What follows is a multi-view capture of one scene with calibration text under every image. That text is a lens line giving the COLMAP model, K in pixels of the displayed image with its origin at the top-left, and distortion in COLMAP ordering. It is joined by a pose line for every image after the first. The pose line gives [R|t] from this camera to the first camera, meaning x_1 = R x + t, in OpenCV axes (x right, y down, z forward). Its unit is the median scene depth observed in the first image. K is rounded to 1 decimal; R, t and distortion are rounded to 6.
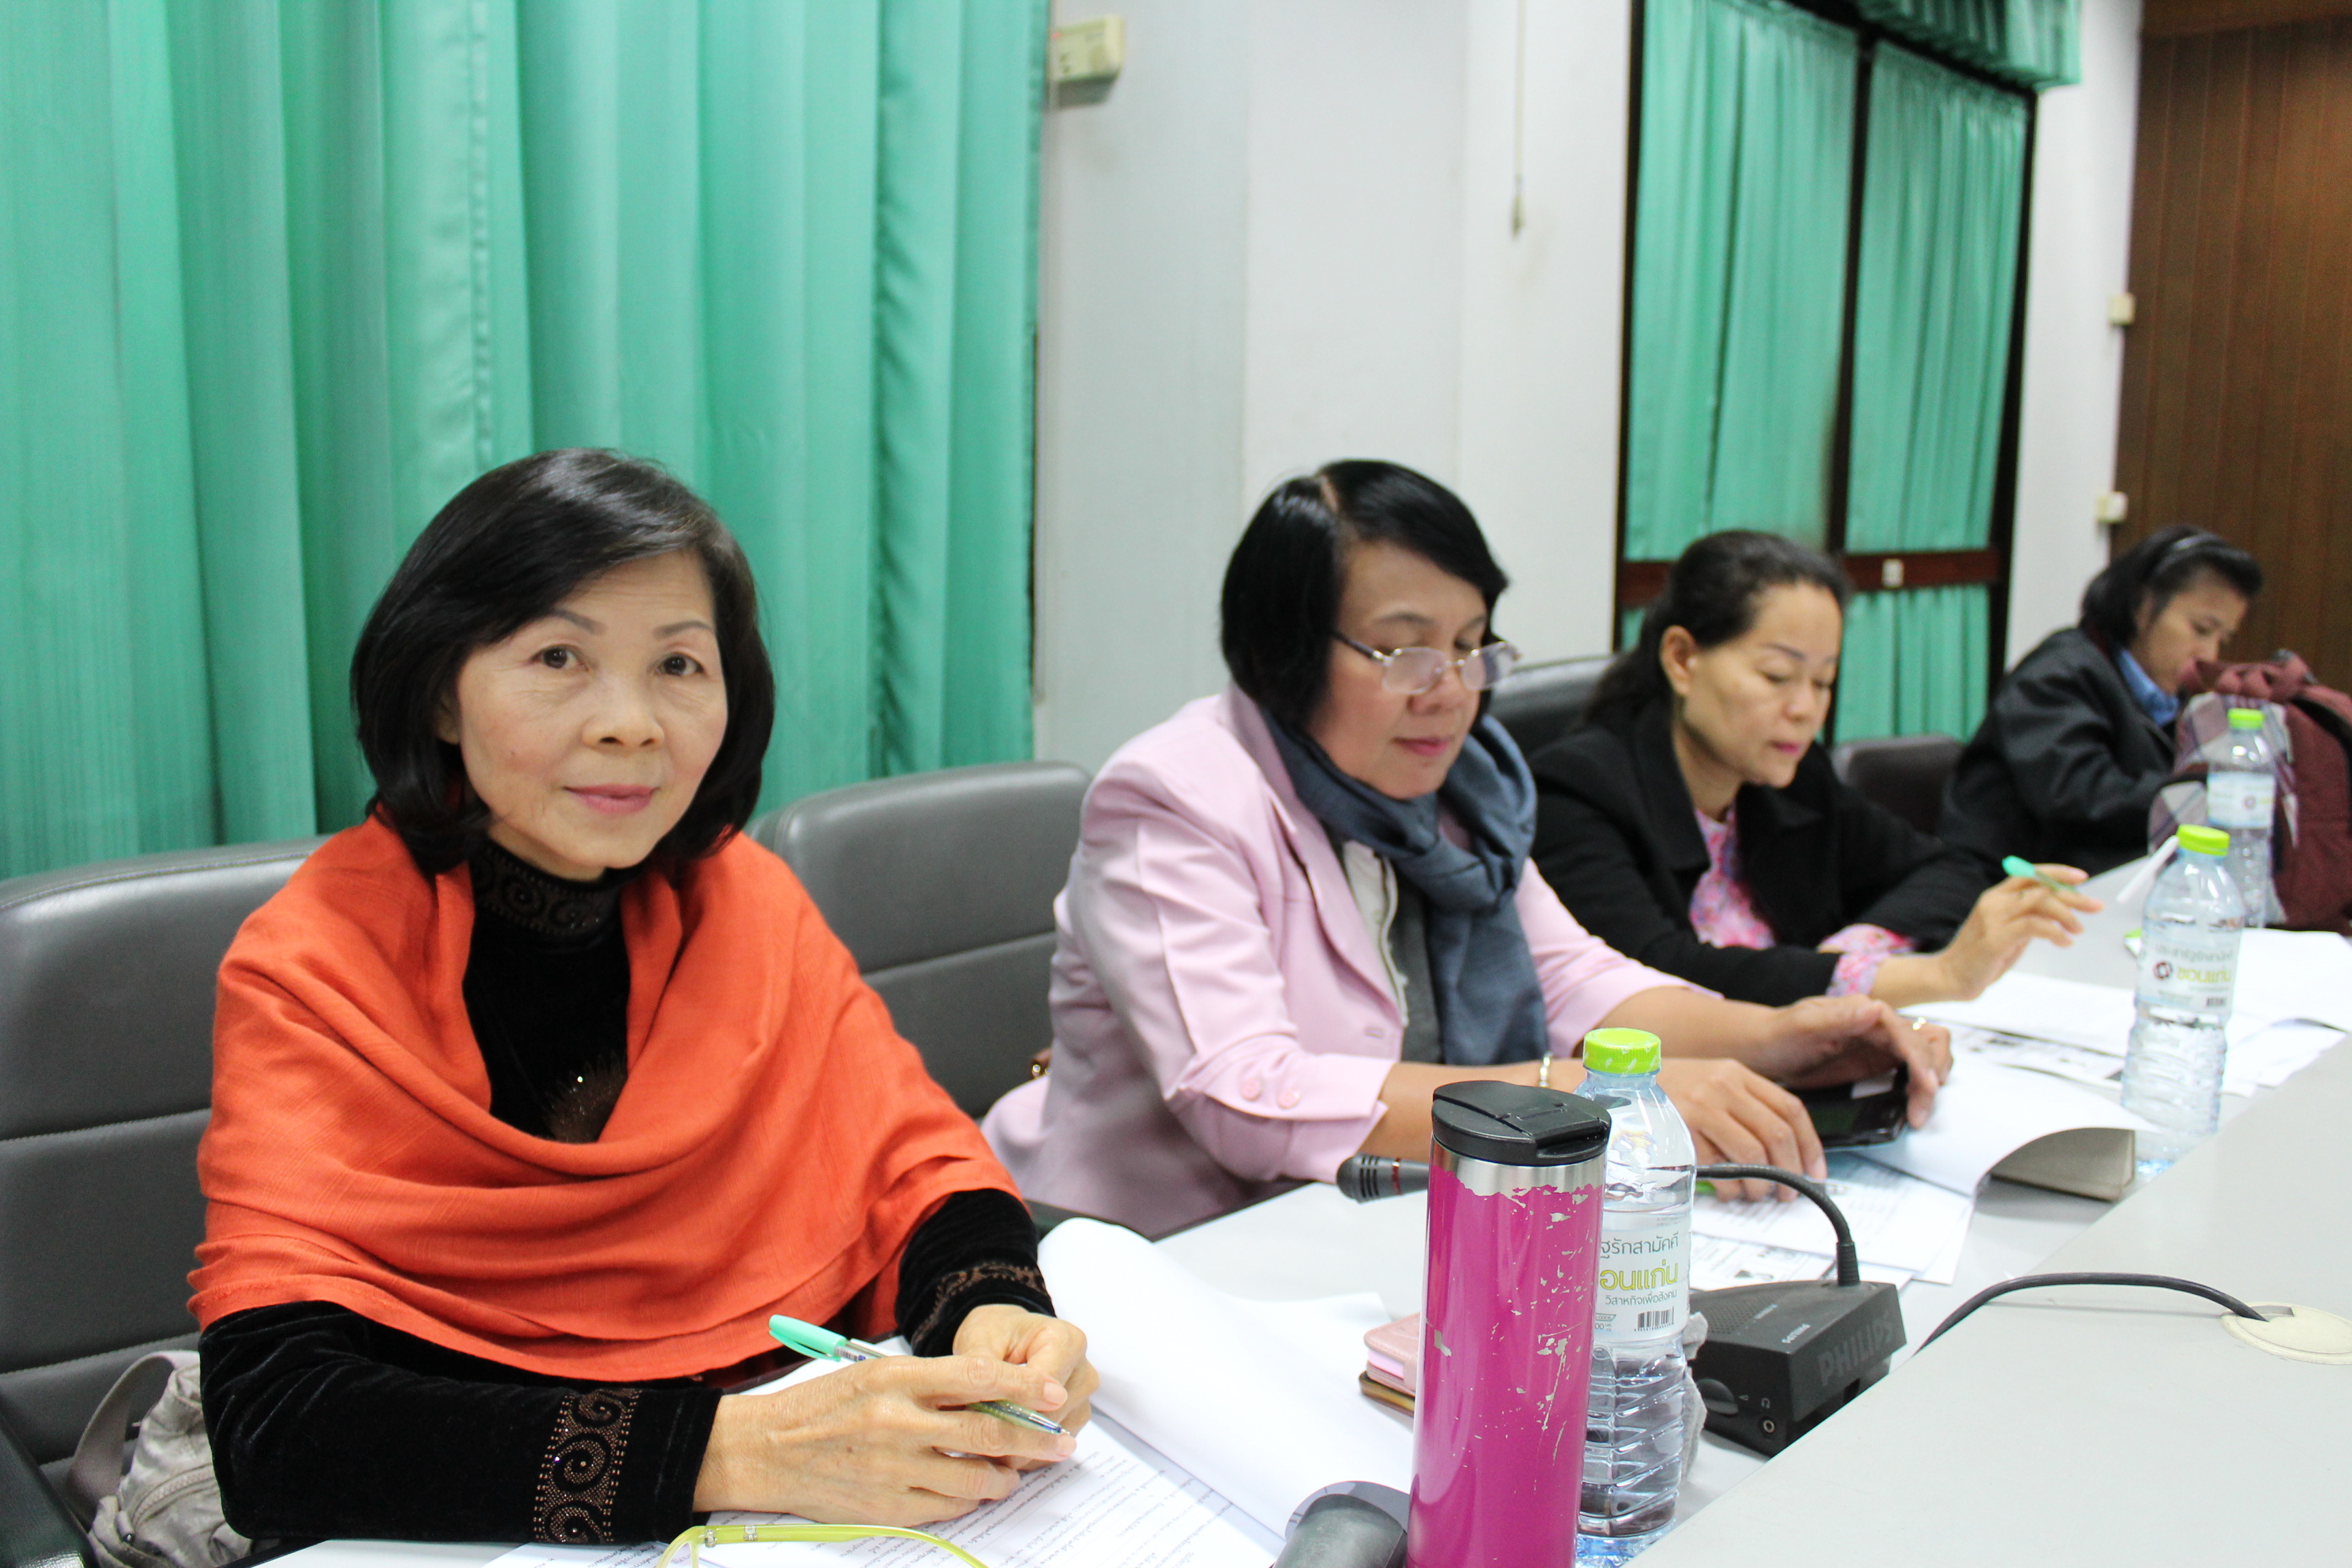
lens RADIAL K [[2222.0, 0, 1176.4], [0, 2222.0, 779.6], [0, 0, 1]] dist [-0.020521, 0.000000]
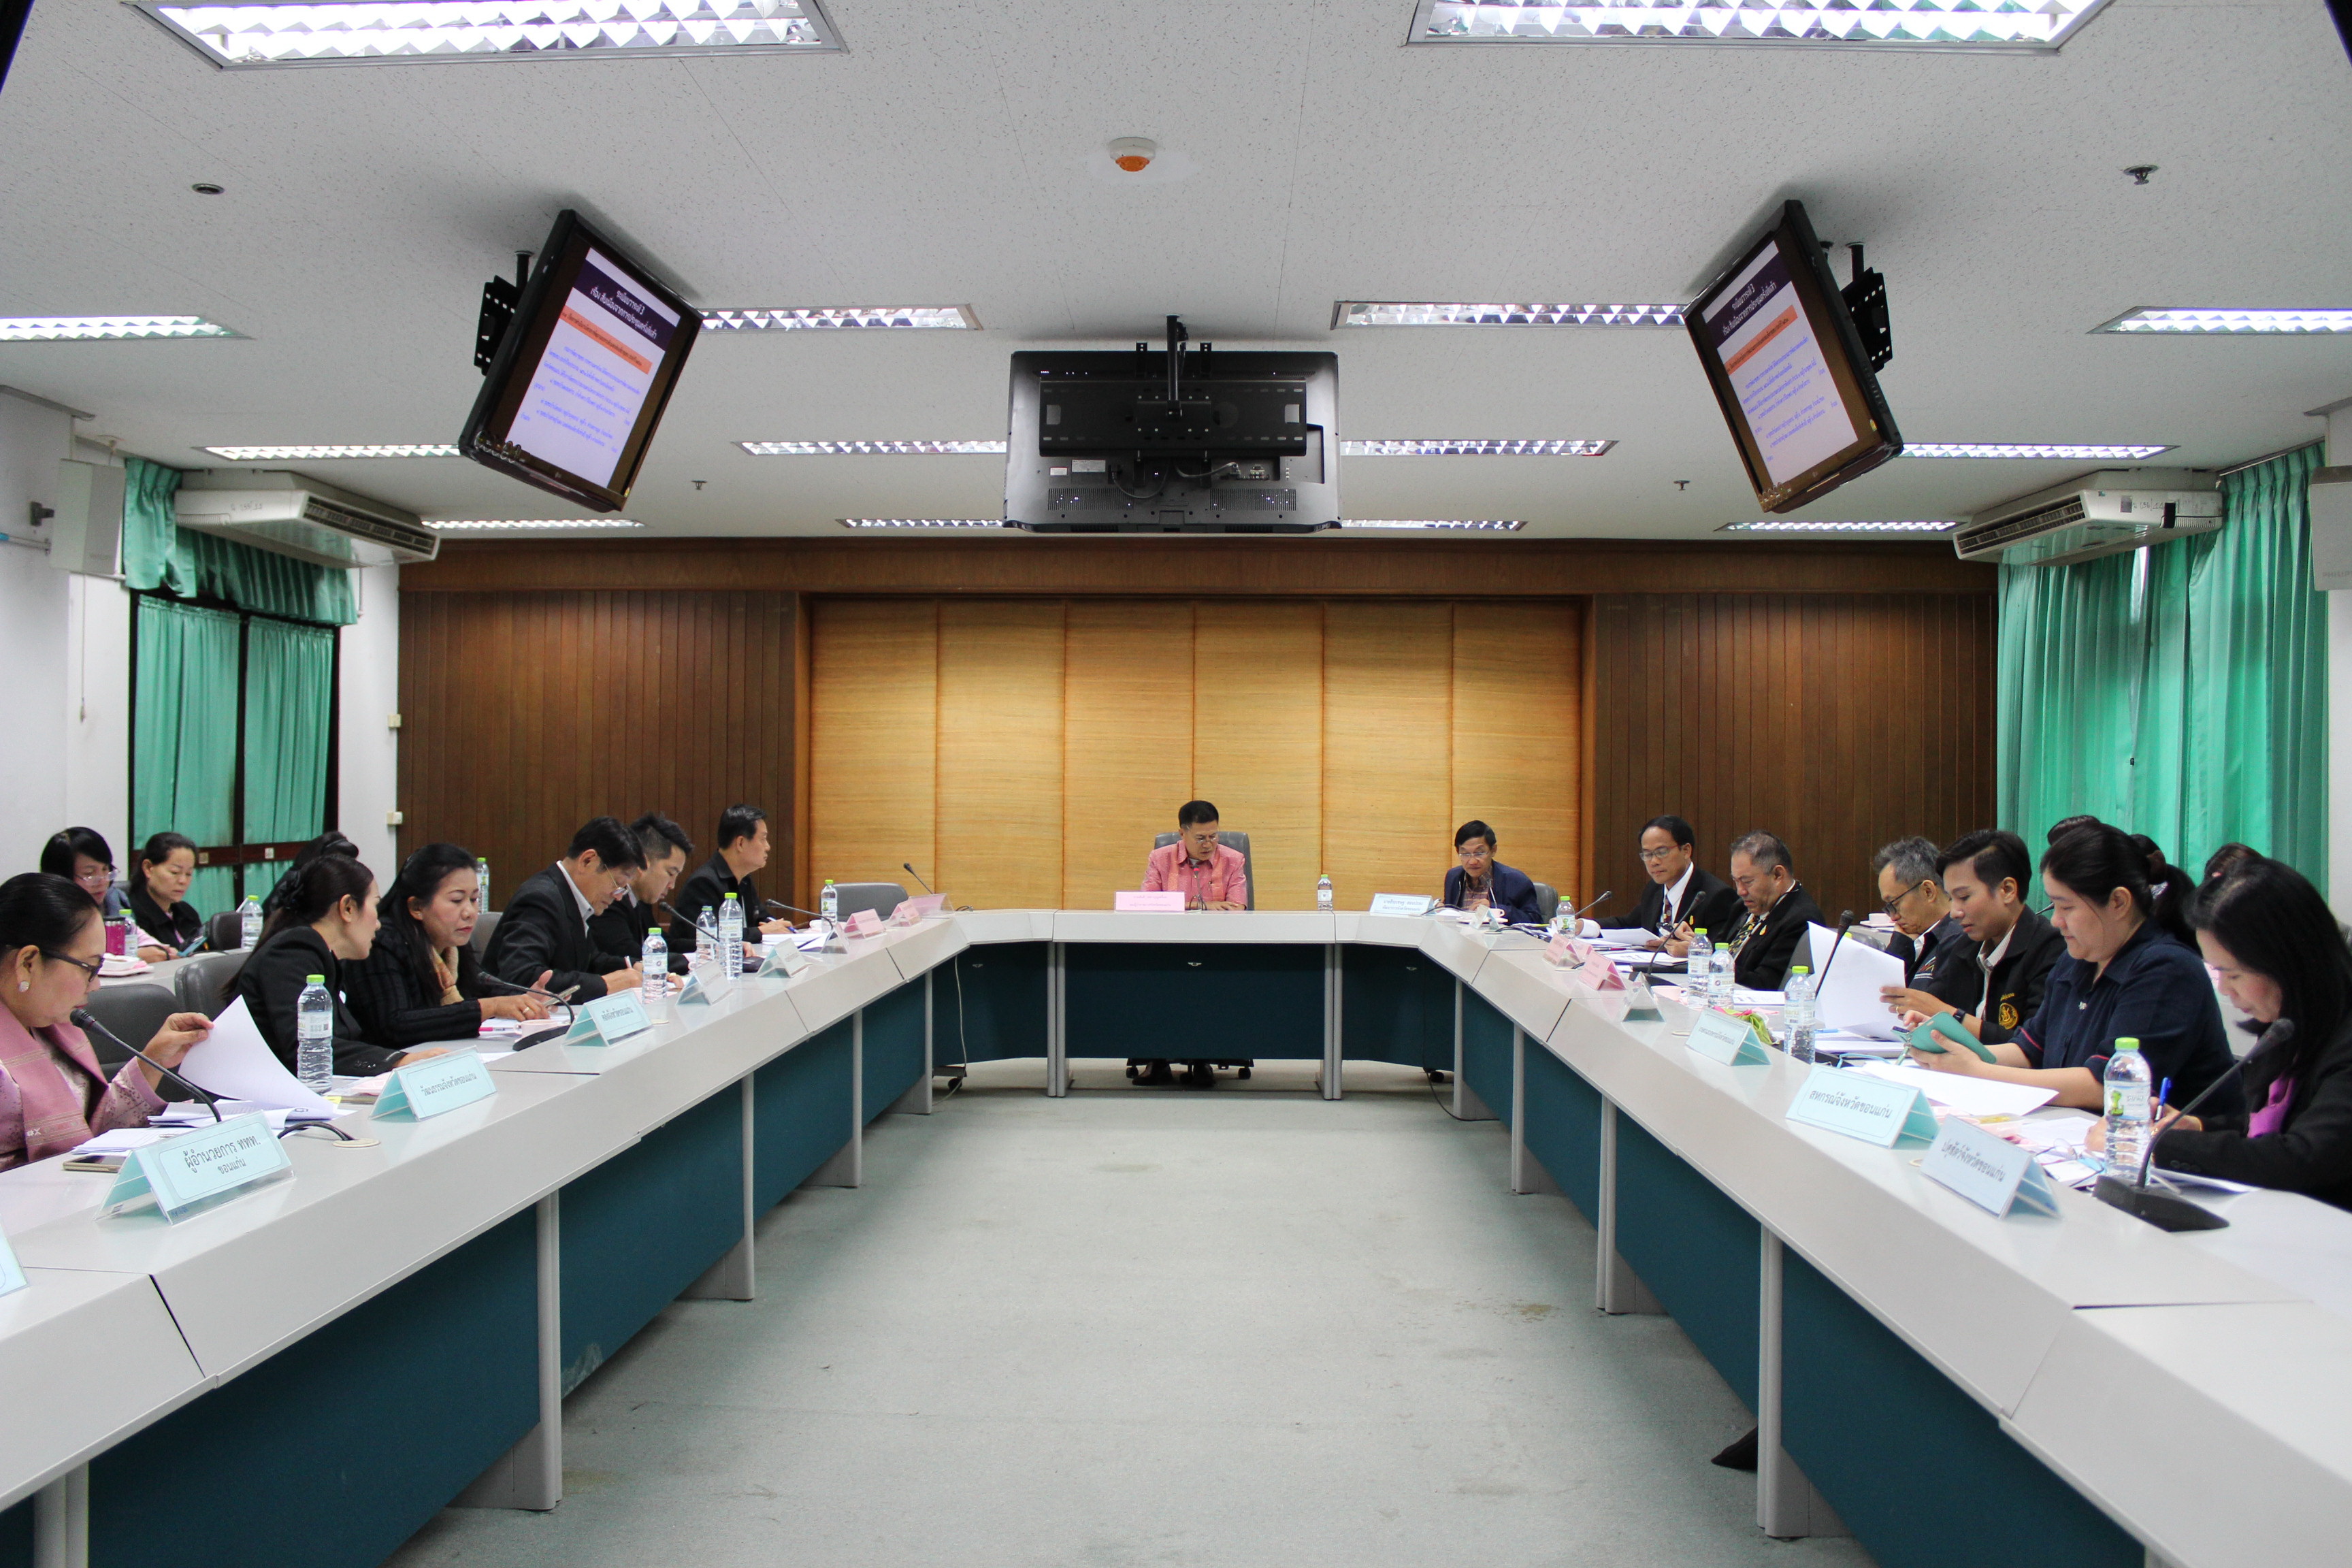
lens RADIAL K [[2055.2, 0, 1178.2], [0, 2055.2, 777.4], [0, 0, 1]] dist [-0.022777, -0.000939]
pose [[0.781053, -0.003432, 0.624455, -0.218633], [0.084819, 0.991301, -0.100642, 0.104800], [-0.618678, 0.131573, 0.774549, -1.053423]]
